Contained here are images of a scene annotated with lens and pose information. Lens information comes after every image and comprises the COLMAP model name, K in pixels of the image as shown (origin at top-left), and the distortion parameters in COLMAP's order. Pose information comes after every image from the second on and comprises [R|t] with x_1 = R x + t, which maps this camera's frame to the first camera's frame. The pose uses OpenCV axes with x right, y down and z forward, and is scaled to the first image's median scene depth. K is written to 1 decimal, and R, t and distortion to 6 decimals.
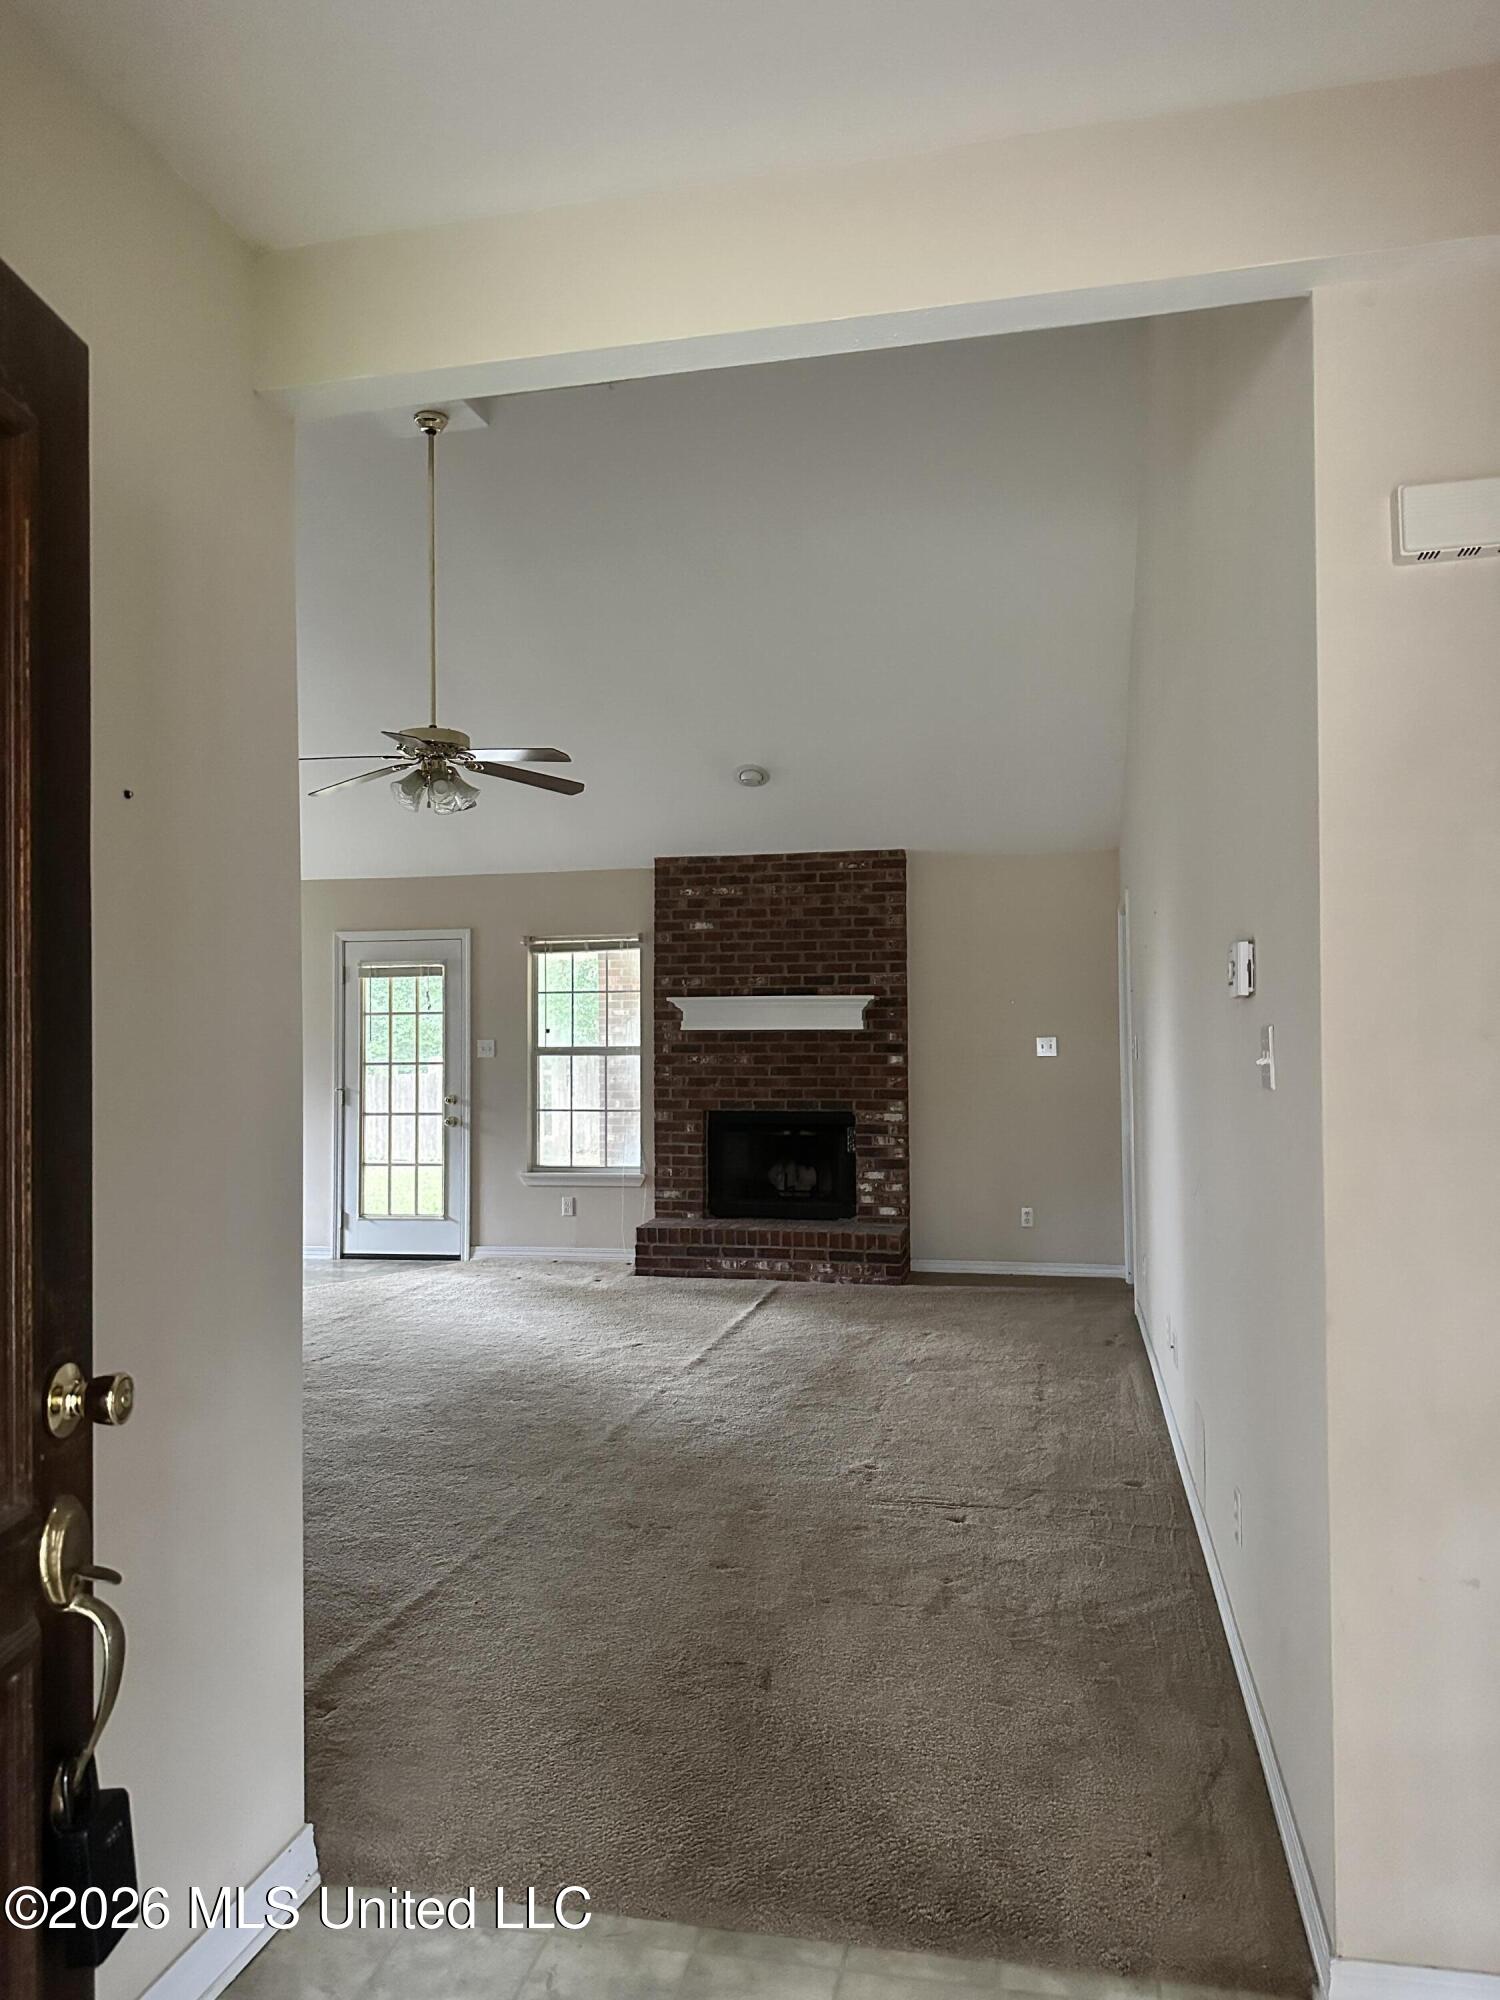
lens RADIAL K [[1426.0, 0, 756.6], [0, 1426.0, 1003.6], [0, 0, 1]] dist [0.005358, -0.032433]
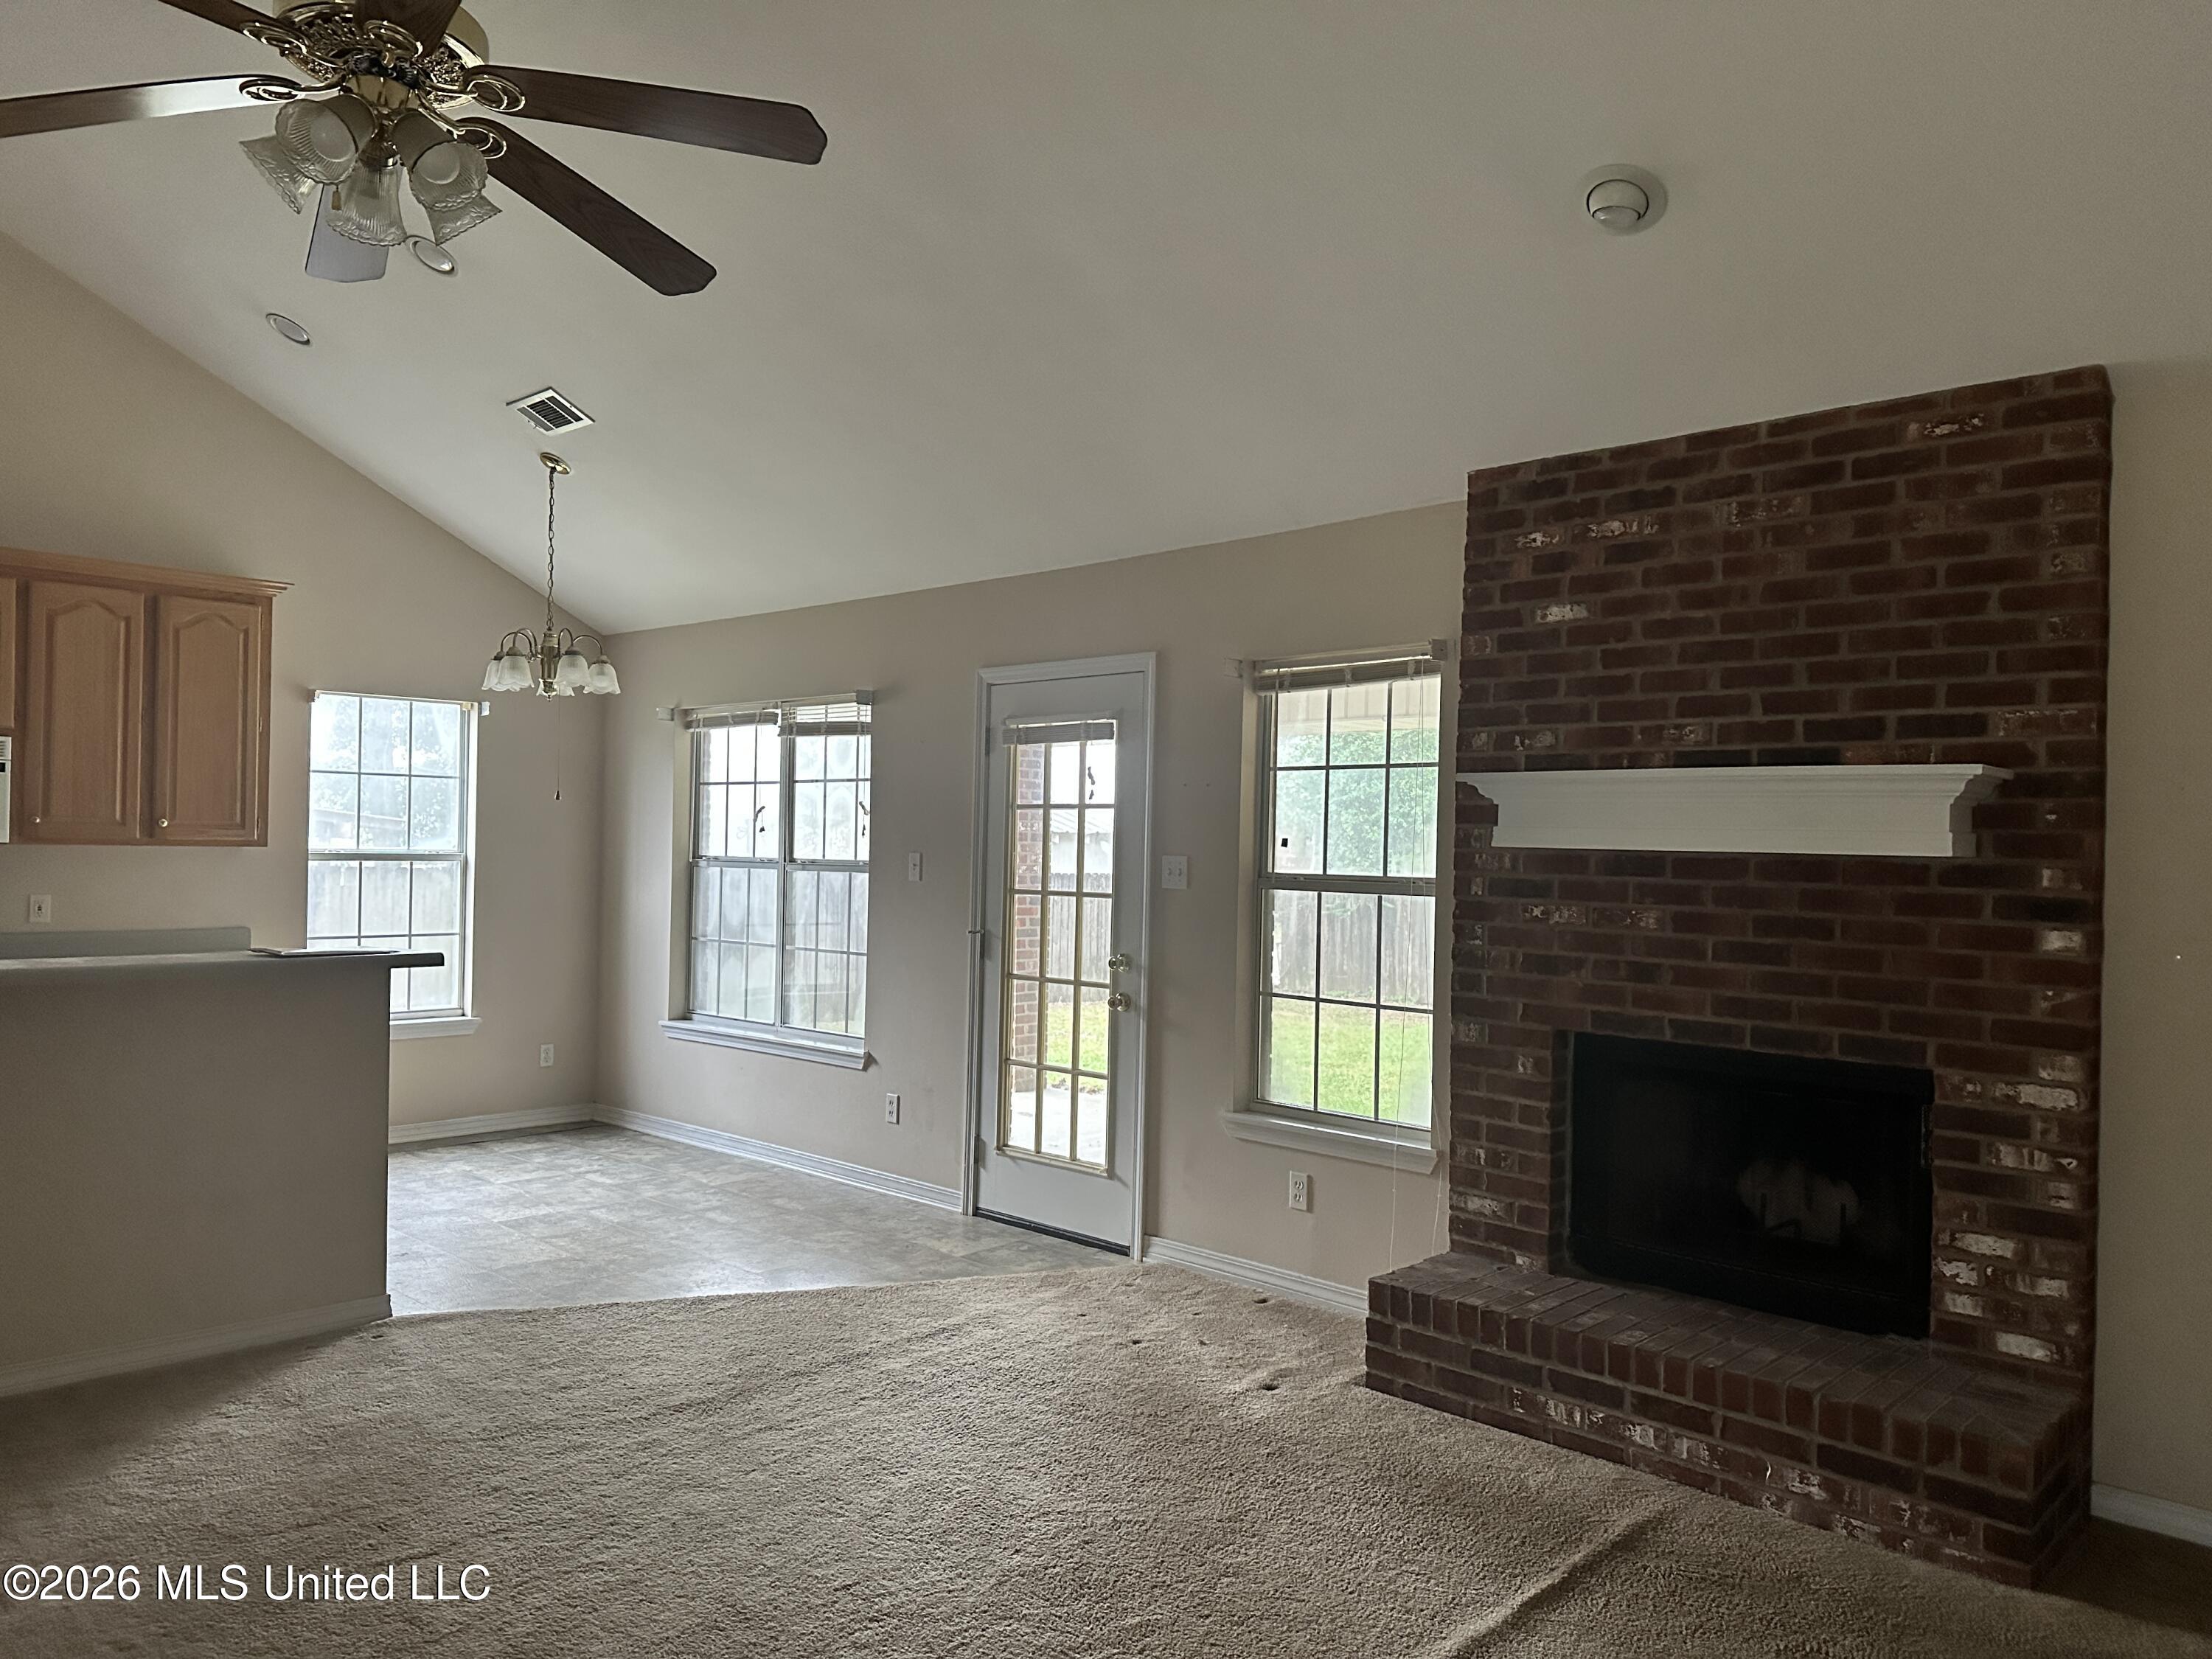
lens RADIAL K [[1577.1, 0, 1028.8], [0, 1577.1, 840.5], [0, 0, 1]] dist [0.005358, -0.032433]
pose [[0.833987, 0.019702, -0.551433, 0.096078], [-0.003687, 0.999539, 0.030135, 0.002116], [0.551772, -0.023099, 0.833675, 0.505382]]
